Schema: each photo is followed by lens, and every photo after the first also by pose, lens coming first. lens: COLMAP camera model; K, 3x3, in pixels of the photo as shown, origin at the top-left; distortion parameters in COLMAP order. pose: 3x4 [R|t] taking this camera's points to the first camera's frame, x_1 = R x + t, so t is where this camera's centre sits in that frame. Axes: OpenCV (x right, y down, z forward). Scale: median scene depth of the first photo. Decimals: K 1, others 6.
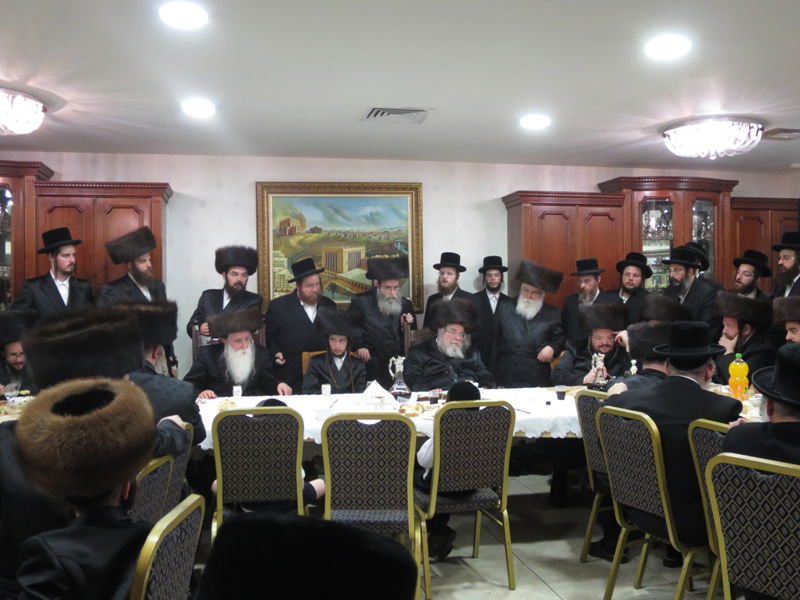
lens RADIAL K [[785.8, 0, 402.5], [0, 785.8, 310.6], [0, 0, 1]] dist [-0.060230, 0.000000]
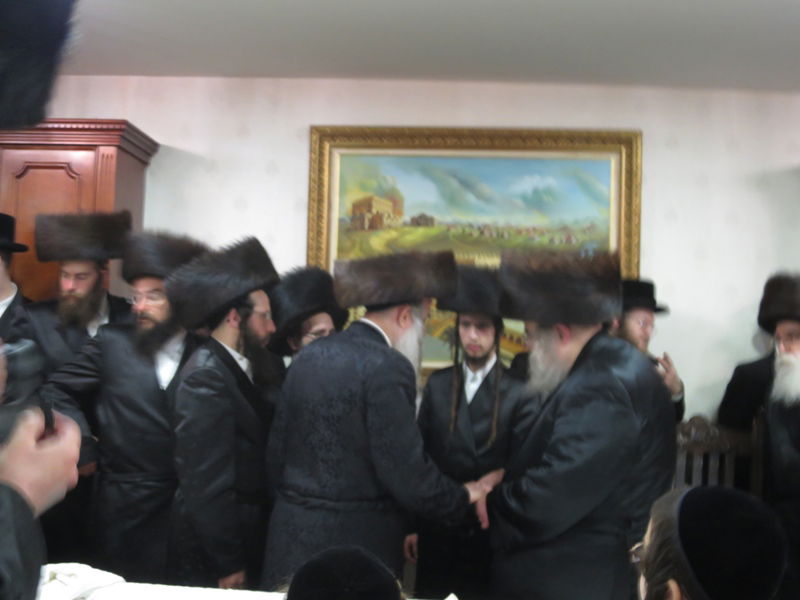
lens RADIAL K [[920.9, 0, 389.2], [0, 920.9, 317.3], [0, 0, 1]] dist [-0.098063, 0.000000]
pose [[0.967457, 0.038323, -0.250116, 0.019197], [-0.049296, 0.998070, -0.037752, -0.017423], [0.248187, 0.048853, 0.967479, 0.426484]]
